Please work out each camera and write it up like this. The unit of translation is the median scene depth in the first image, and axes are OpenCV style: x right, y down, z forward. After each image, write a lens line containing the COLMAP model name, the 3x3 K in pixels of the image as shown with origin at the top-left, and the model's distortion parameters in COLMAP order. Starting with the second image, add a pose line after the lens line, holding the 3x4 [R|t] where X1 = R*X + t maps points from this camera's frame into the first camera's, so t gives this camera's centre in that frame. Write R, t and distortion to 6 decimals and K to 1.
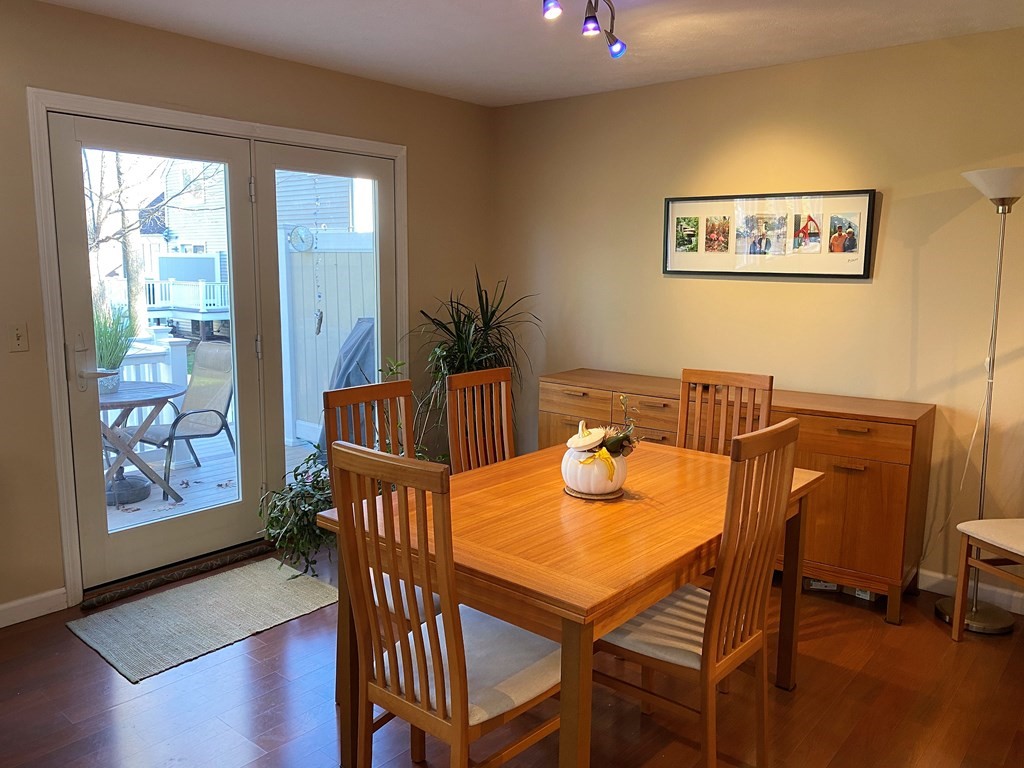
lens RADIAL K [[791.2, 0, 496.3], [0, 791.2, 382.5], [0, 0, 1]] dist [0.075050, -0.097483]
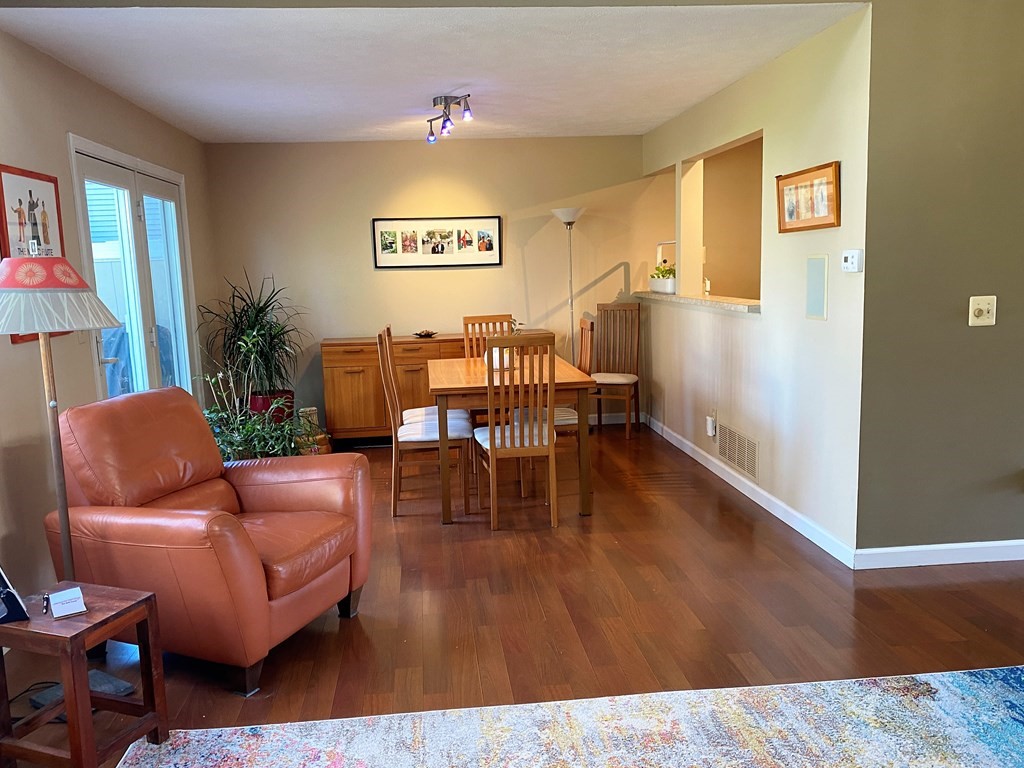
lens RADIAL K [[791.2, 0, 496.3], [0, 791.2, 382.5], [0, 0, 1]] dist [0.075050, -0.097483]
pose [[0.694526, -0.143930, 0.704924, -0.776813], [0.150328, 0.987190, 0.053452, 0.032318], [-0.703588, 0.068847, 0.707266, -0.224372]]
